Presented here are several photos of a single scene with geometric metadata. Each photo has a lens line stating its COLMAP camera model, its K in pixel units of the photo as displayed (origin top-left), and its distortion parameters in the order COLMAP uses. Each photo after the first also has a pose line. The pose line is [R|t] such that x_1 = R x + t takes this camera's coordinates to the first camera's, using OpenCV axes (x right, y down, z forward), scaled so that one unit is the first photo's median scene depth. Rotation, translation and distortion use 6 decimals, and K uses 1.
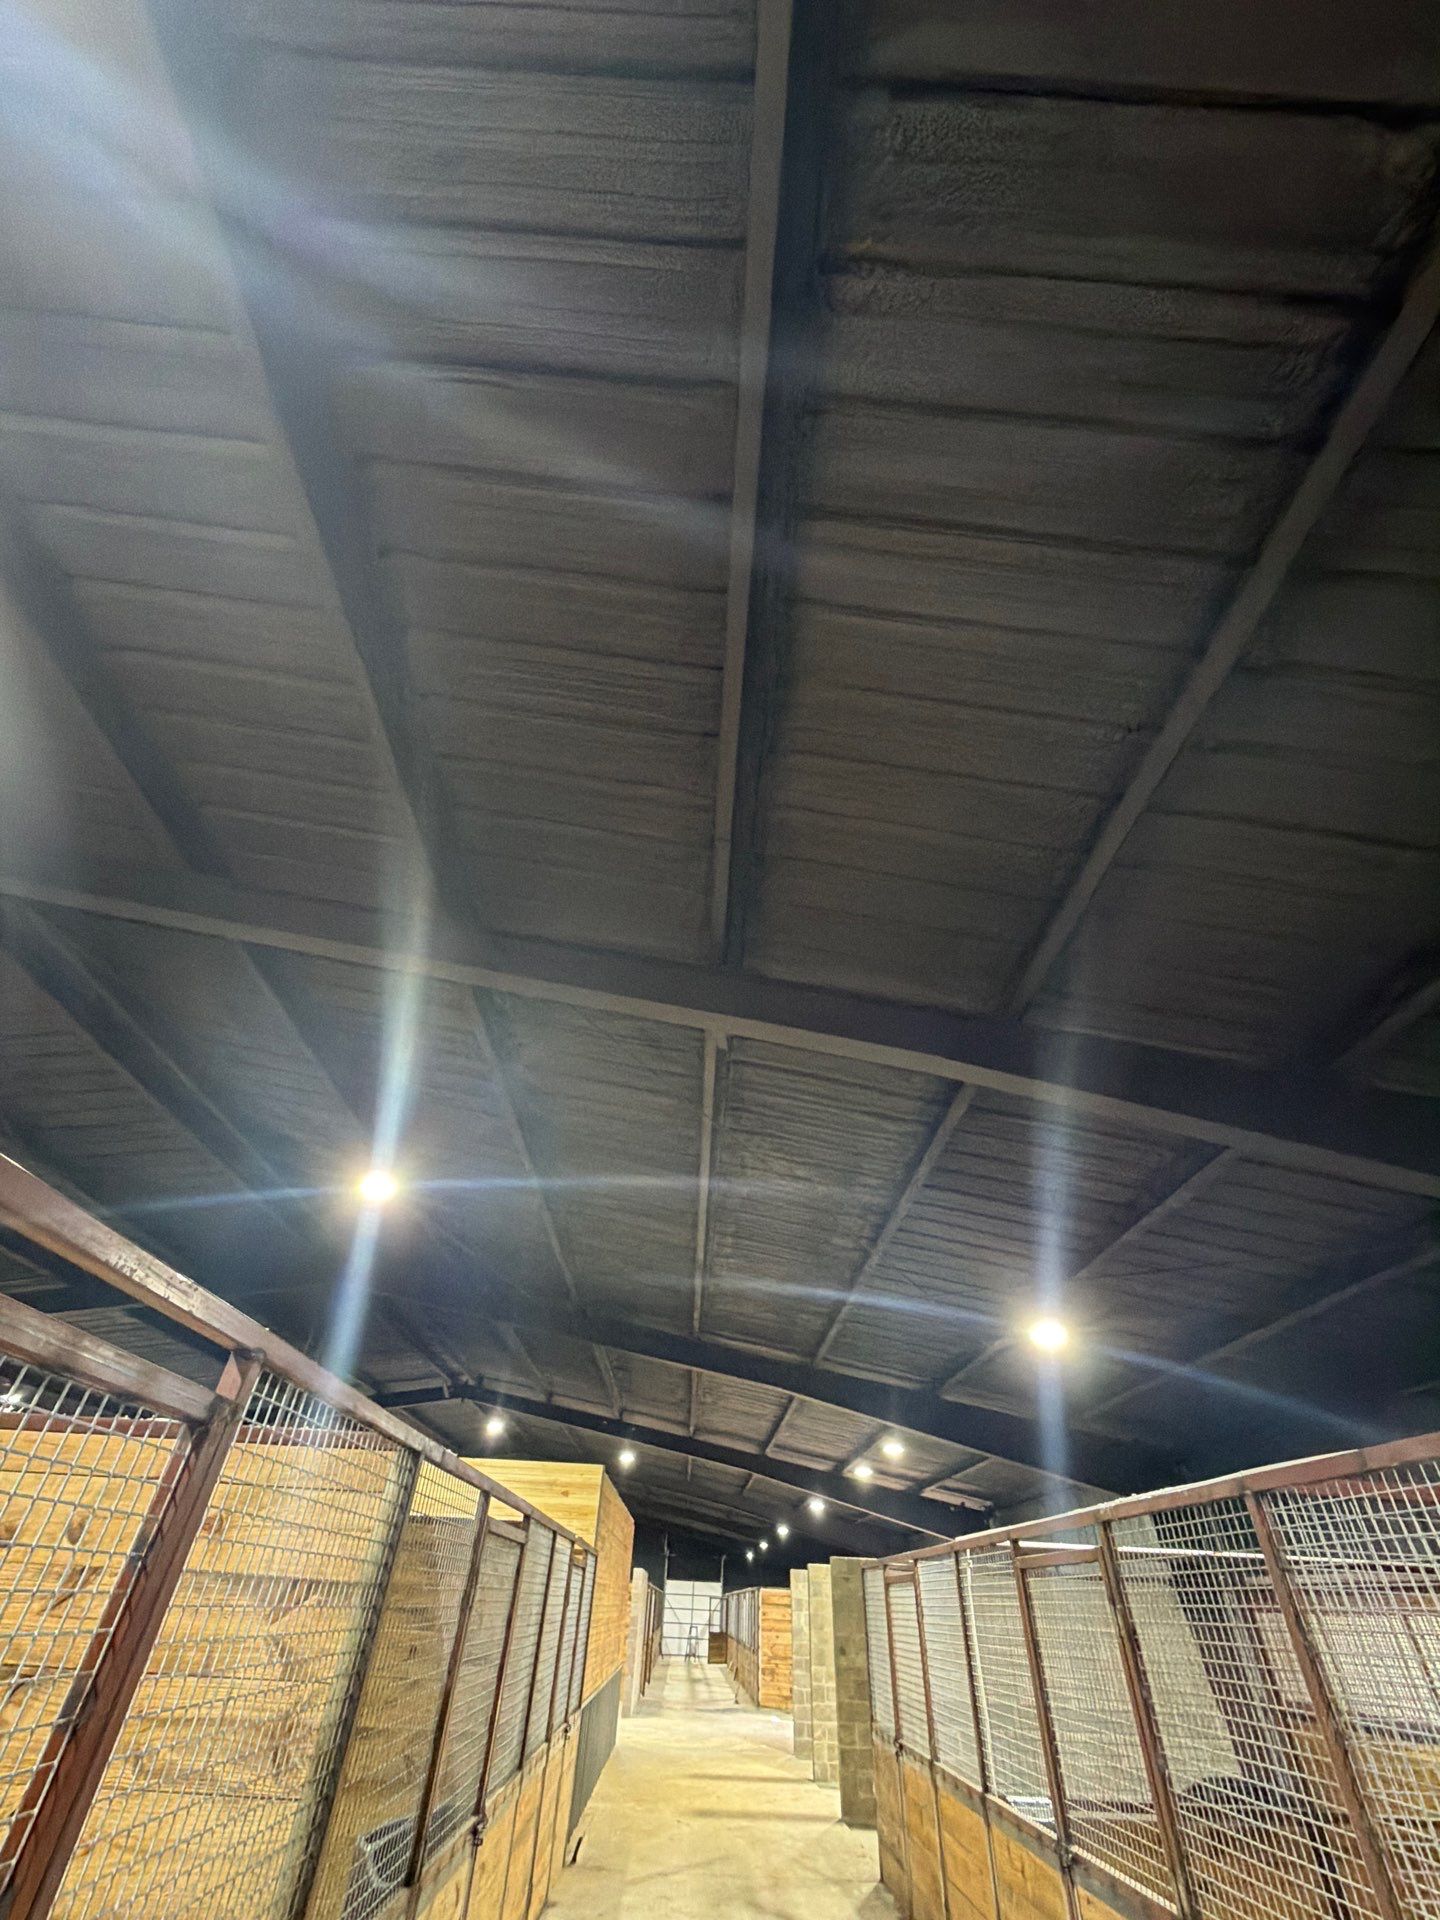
lens RADIAL K [[762.0, 0, 720.0], [0, 762.0, 957.0], [0, 0, 1]] dist [-0.001343, 0.000576]
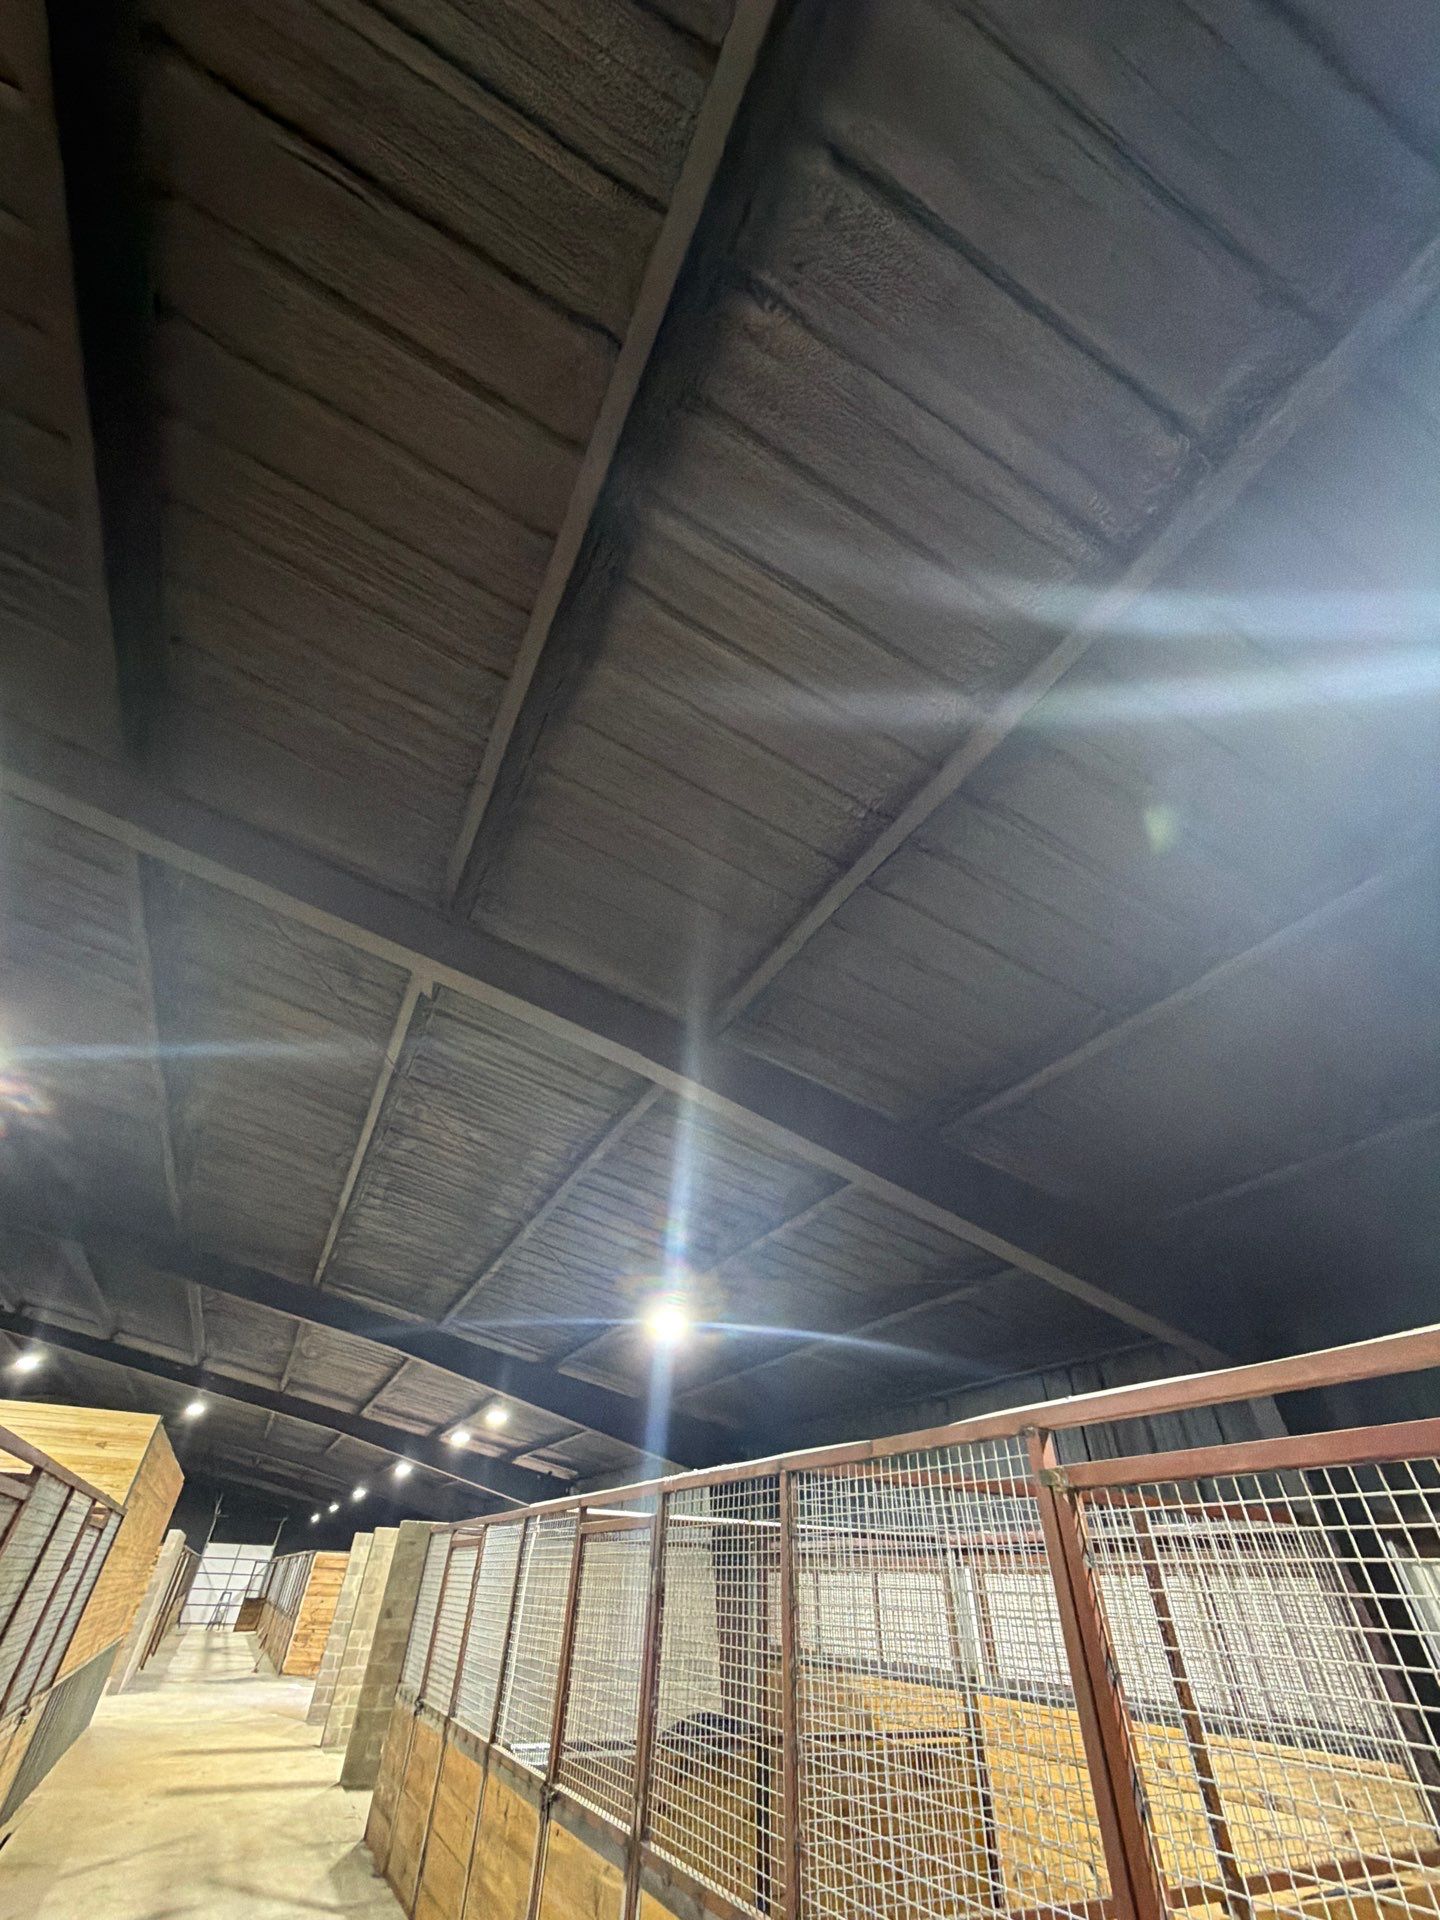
lens RADIAL K [[762.0, 0, 718.7], [0, 762.0, 956.4], [0, 0, 1]] dist [-0.001343, 0.000576]
pose [[0.907639, 0.258661, 0.330583, 0.003952], [-0.267971, 0.963260, -0.017959, -0.003026], [-0.323082, -0.072287, 0.943606, -0.003757]]
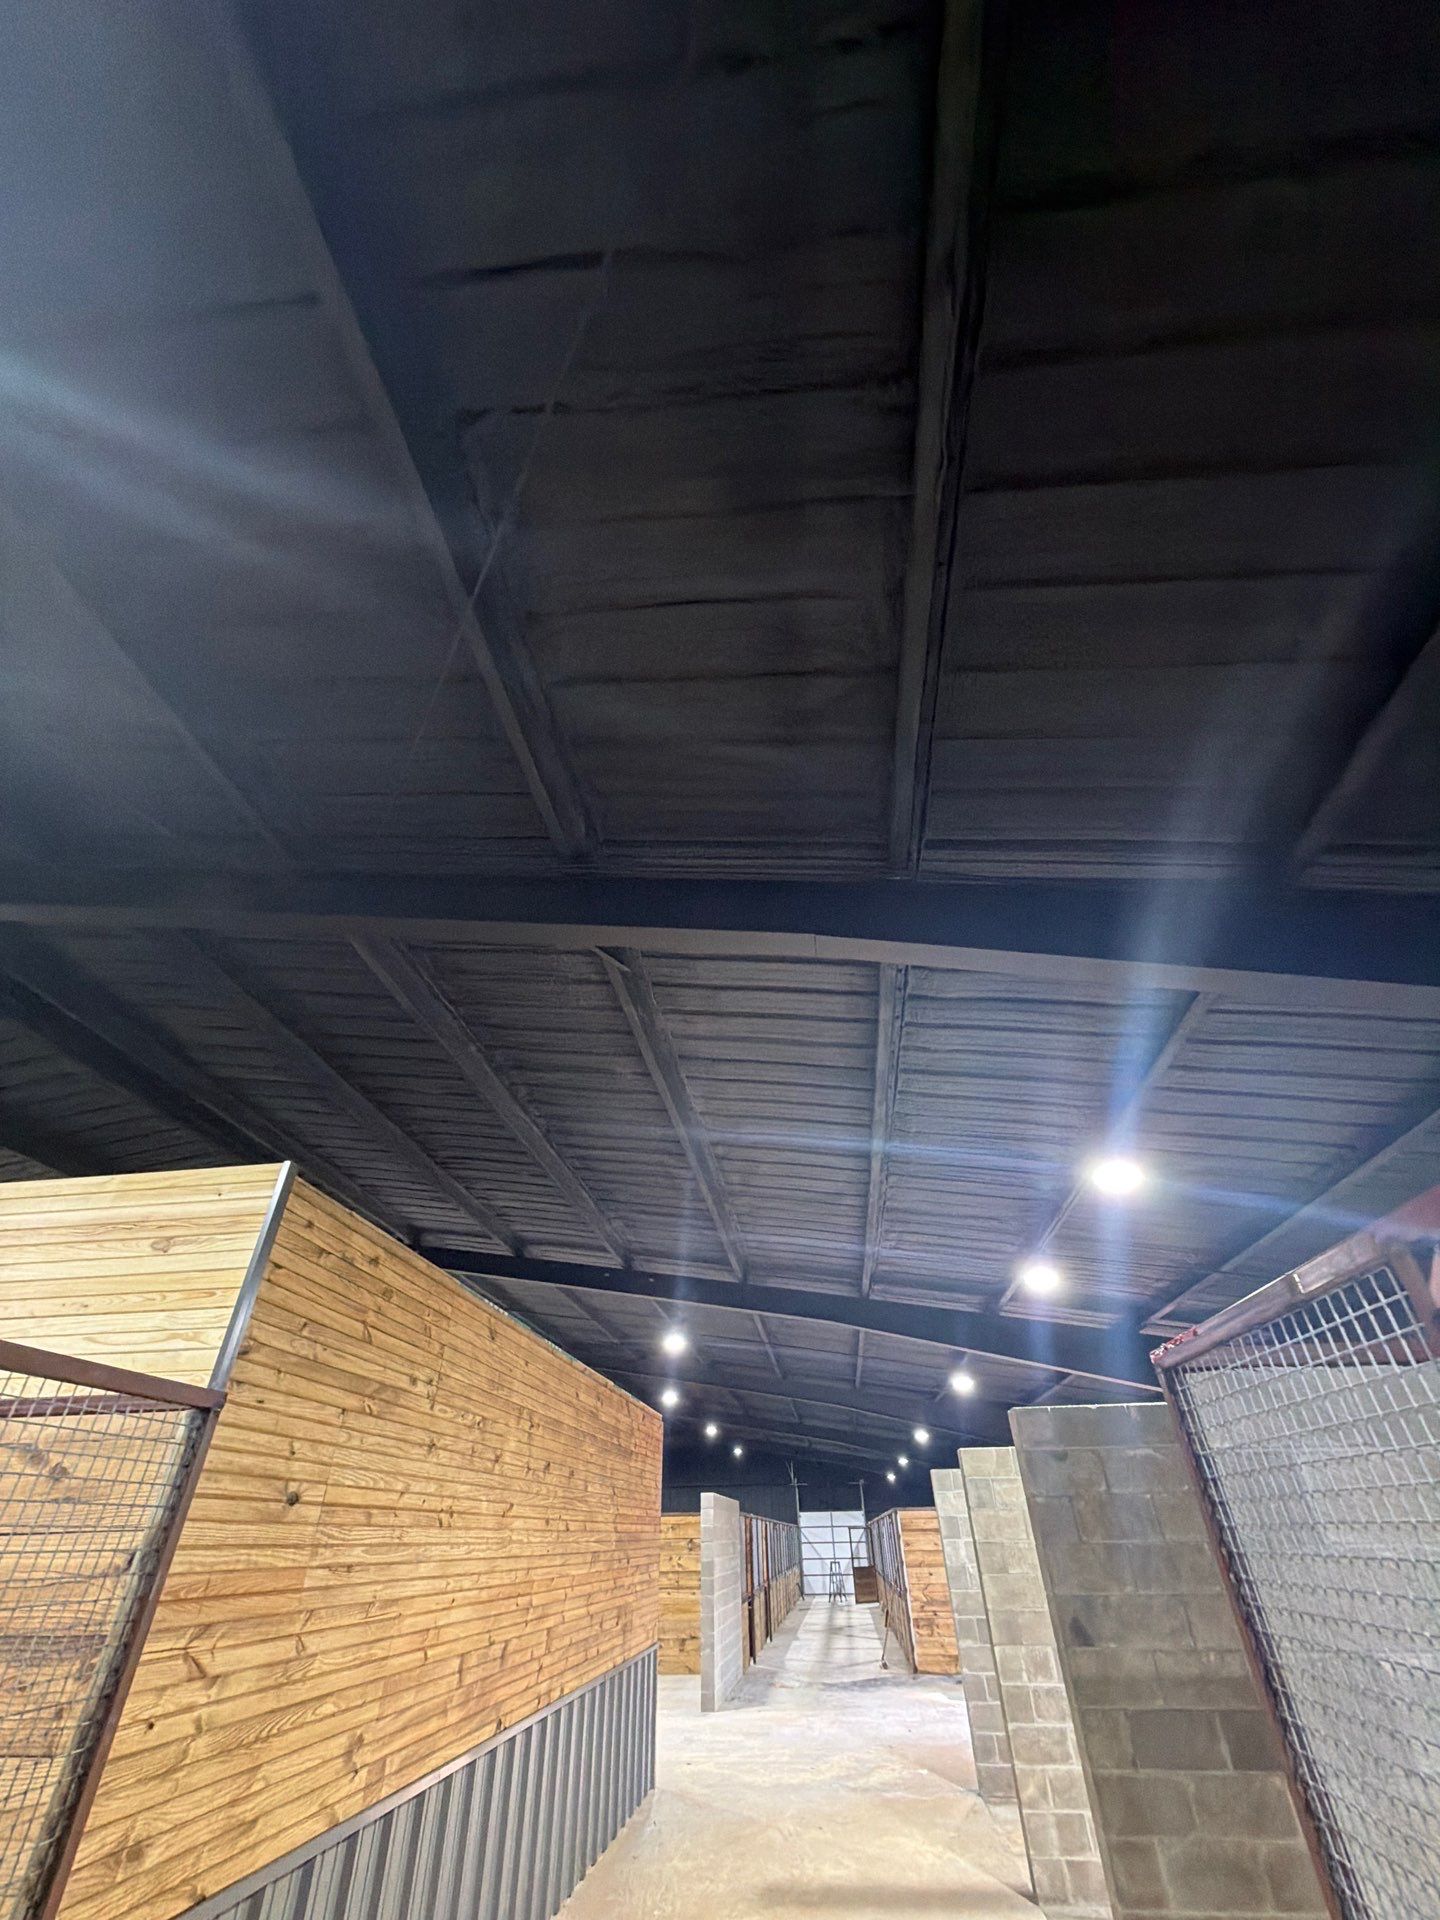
lens RADIAL K [[762.0, 0, 723.8], [0, 762.0, 955.6], [0, 0, 1]] dist [-0.001343, 0.000576]
pose [[0.985150, -0.142256, -0.096136, 0.078834], [0.146895, 0.988217, 0.042998, 0.593785], [0.088886, -0.056482, 0.994439, 0.694532]]
